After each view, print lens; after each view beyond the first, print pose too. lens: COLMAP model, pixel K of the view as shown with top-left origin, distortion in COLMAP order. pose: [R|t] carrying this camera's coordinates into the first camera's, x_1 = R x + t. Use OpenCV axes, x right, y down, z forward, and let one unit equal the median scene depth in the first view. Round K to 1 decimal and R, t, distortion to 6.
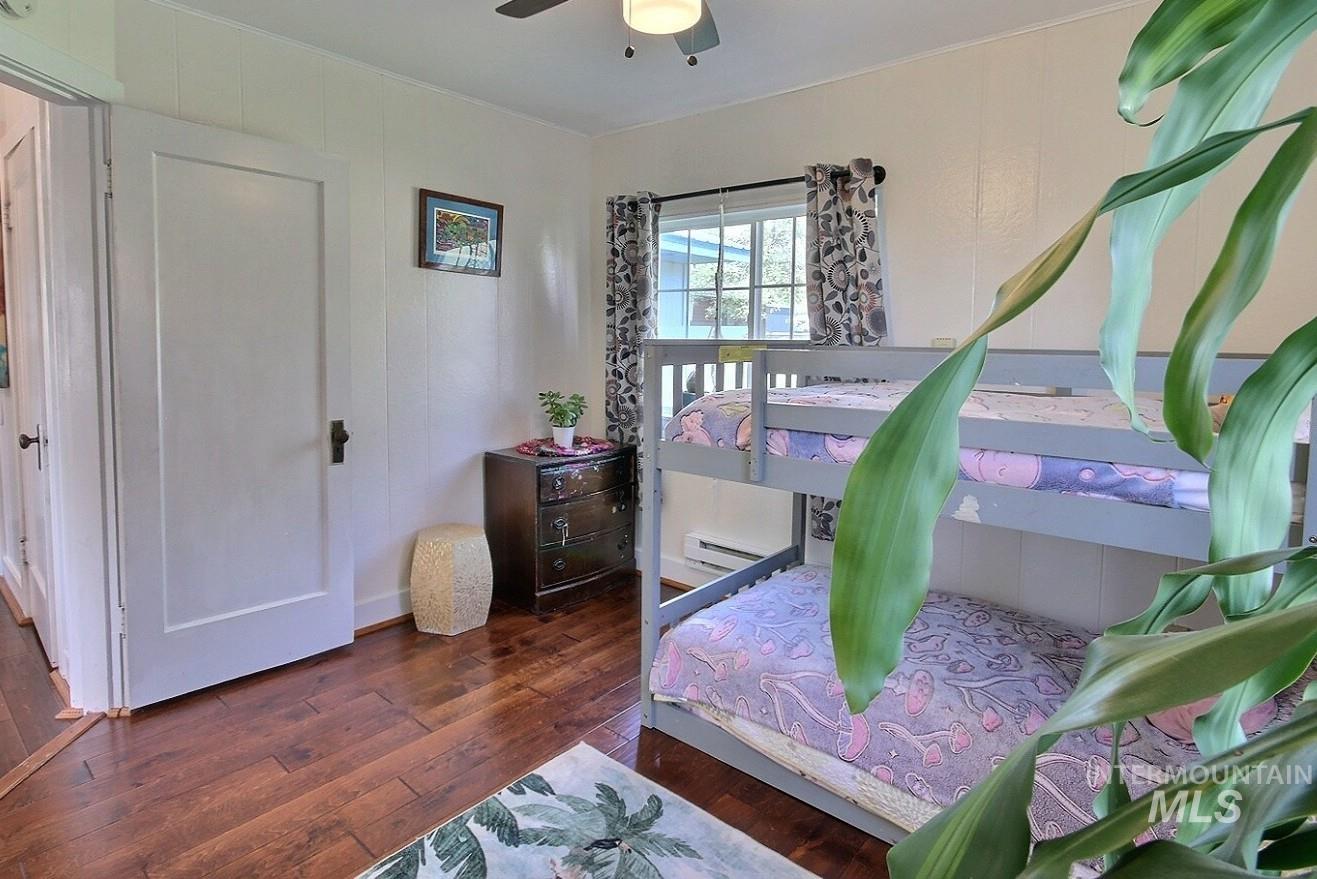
lens RADIAL K [[700.3, 0, 655.8], [0, 700.3, 381.7], [0, 0, 1]] dist [0.000190, 0.000113]
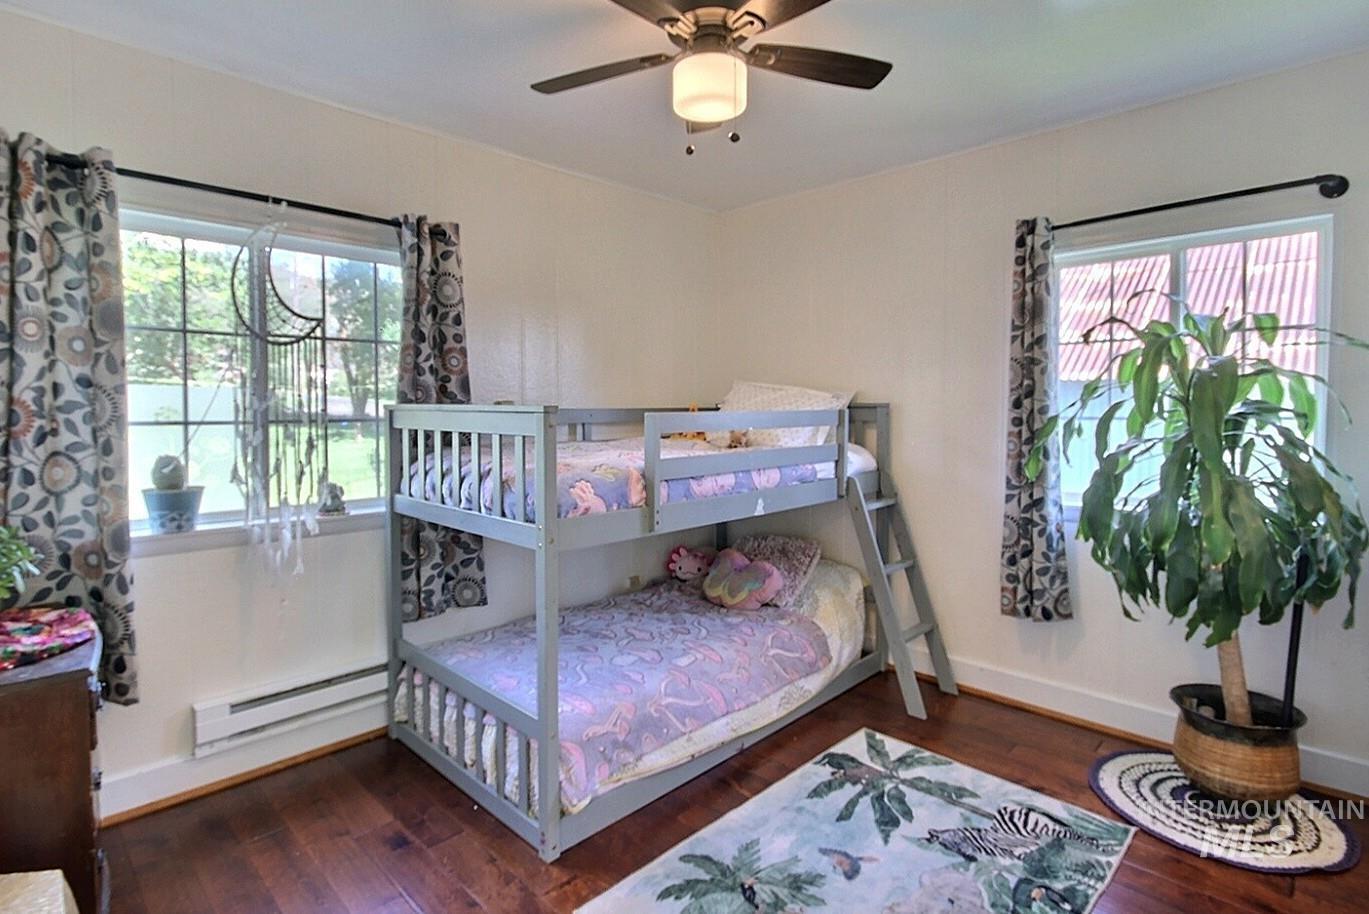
lens RADIAL K [[671.1, 0, 680.4], [0, 671.1, 426.6], [0, 0, 1]] dist [-0.000771, -0.000090]
pose [[0.077598, -0.045839, 0.995930, -0.907425], [0.062701, 0.997189, 0.041011, -0.065118], [-0.995011, 0.059264, 0.080254, 0.861151]]
